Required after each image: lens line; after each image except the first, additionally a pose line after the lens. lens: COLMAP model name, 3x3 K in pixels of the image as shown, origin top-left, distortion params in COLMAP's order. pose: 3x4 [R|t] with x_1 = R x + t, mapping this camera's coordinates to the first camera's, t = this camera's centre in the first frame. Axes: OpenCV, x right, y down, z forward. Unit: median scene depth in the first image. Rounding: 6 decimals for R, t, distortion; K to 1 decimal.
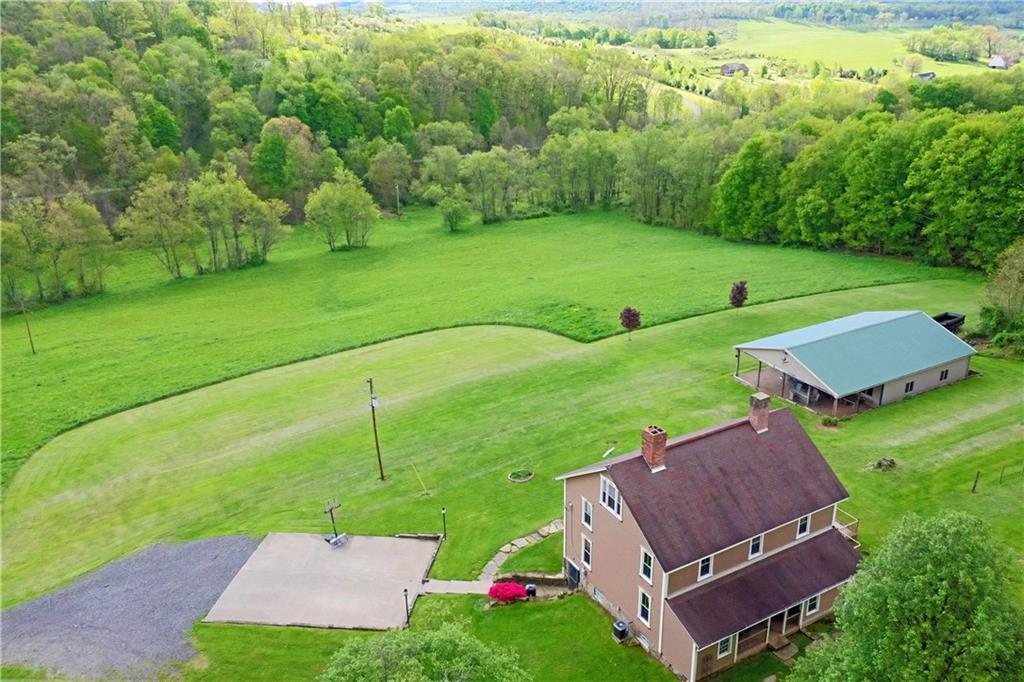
lens RADIAL K [[843.5, 0, 493.8], [0, 843.5, 342.3], [0, 0, 1]] dist [0.001879, -0.014475]
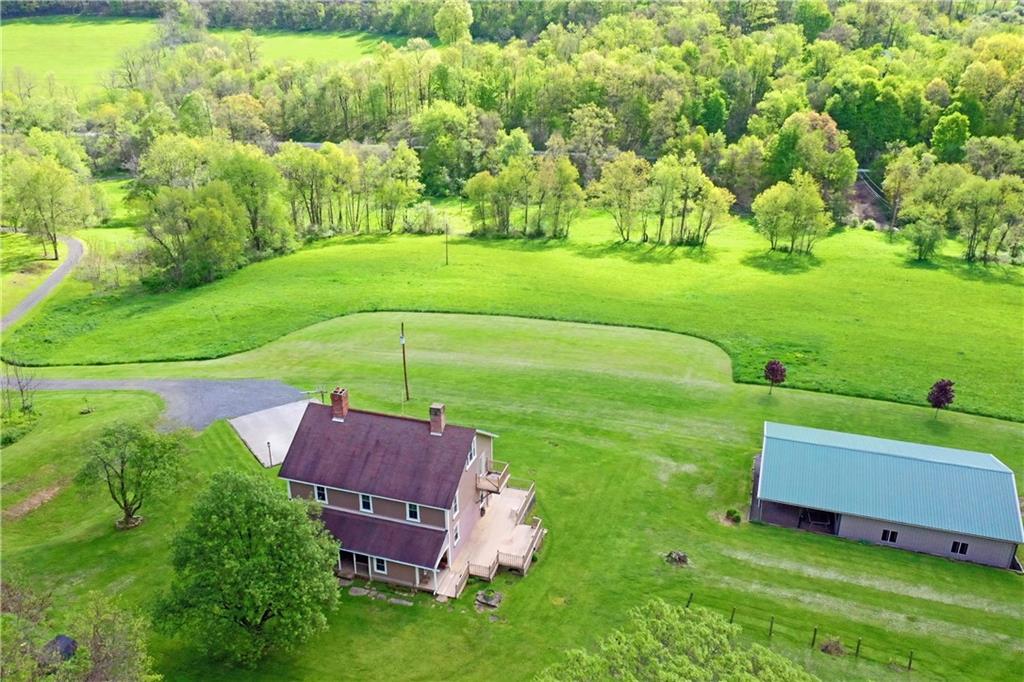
lens RADIAL K [[843.5, 0, 493.8], [0, 843.5, 342.3], [0, 0, 1]] dist [0.001879, -0.014475]
pose [[0.653687, 0.303112, -0.693409, 0.563536], [-0.276543, 0.948589, 0.153958, -0.110850], [0.704427, 0.091117, 0.703904, 0.088969]]
